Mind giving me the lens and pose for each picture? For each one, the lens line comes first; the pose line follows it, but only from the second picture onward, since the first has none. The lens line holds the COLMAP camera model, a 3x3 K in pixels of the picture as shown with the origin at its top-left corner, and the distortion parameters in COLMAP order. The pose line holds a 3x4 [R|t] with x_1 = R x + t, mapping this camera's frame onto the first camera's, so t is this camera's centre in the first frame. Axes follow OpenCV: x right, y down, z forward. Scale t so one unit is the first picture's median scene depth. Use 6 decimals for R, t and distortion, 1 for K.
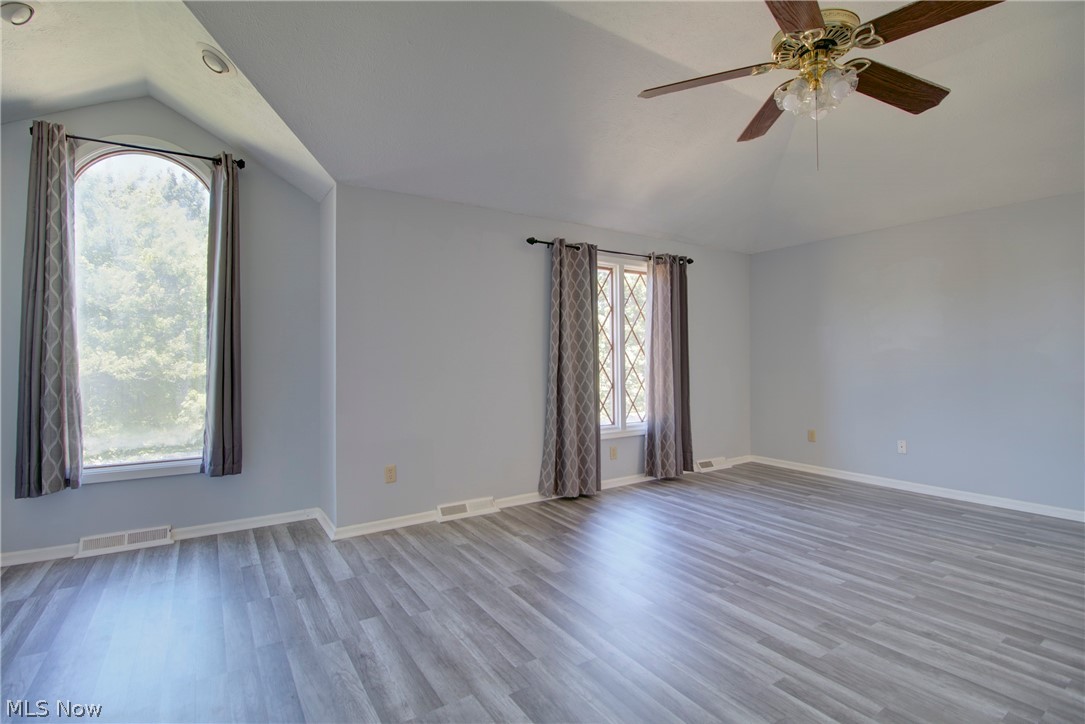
lens RADIAL K [[512.5, 0, 540.6], [0, 512.5, 349.2], [0, 0, 1]] dist [0.001461, -0.014353]
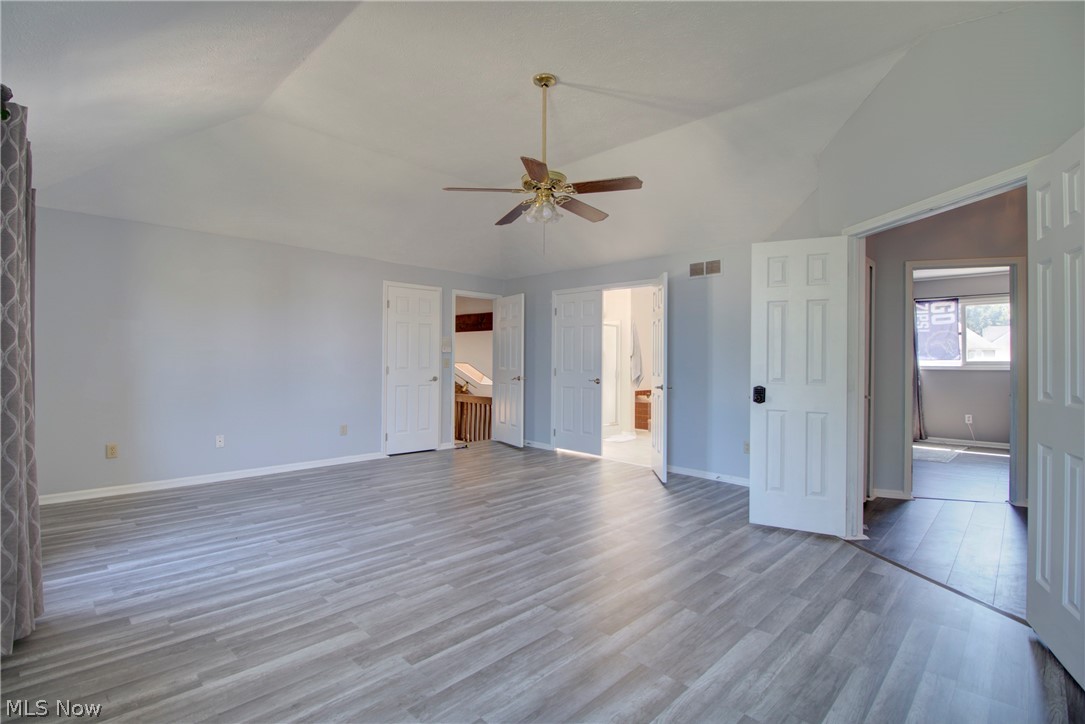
lens RADIAL K [[512.5, 0, 540.6], [0, 512.5, 349.2], [0, 0, 1]] dist [0.001461, -0.014353]
pose [[-0.215643, 0.019392, 0.976280, -0.853606], [-0.025994, 0.999334, -0.025592, 0.011689], [-0.976126, -0.030896, -0.214996, 0.991078]]
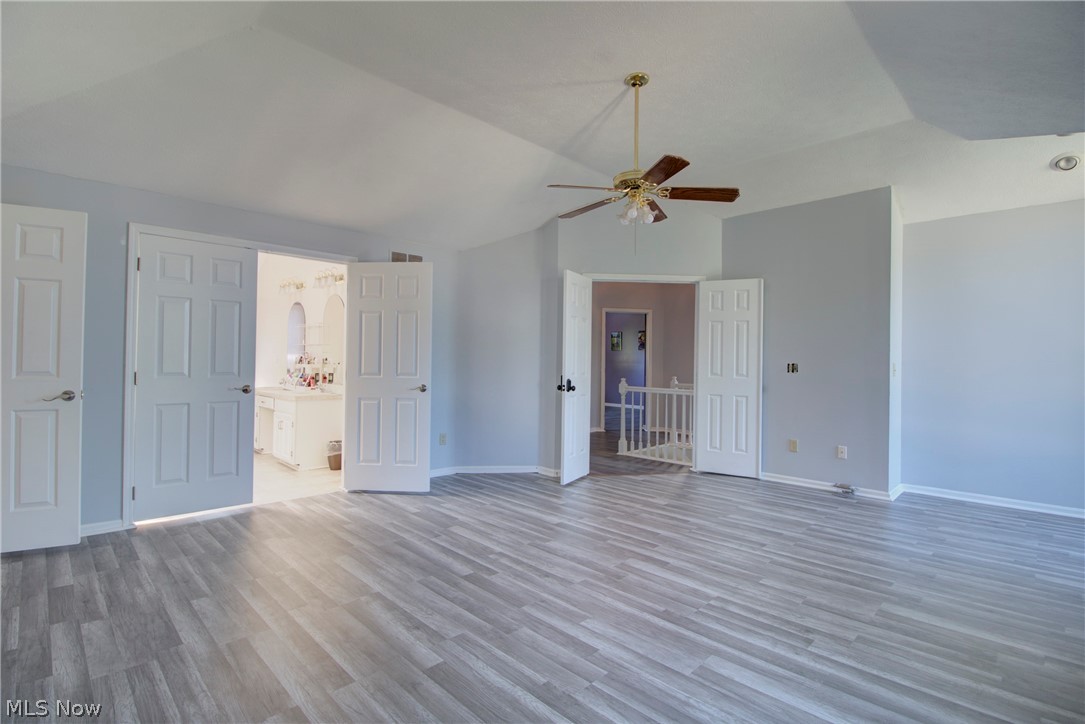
lens RADIAL K [[511.0, 0, 546.9], [0, 511.0, 338.8], [0, 0, 1]] dist [-0.001478, -0.012403]
pose [[-0.978855, -0.017368, -0.203819, 0.856912], [-0.005251, 0.998194, -0.059843, 0.029519], [0.204490, -0.057508, -0.977178, 1.903743]]
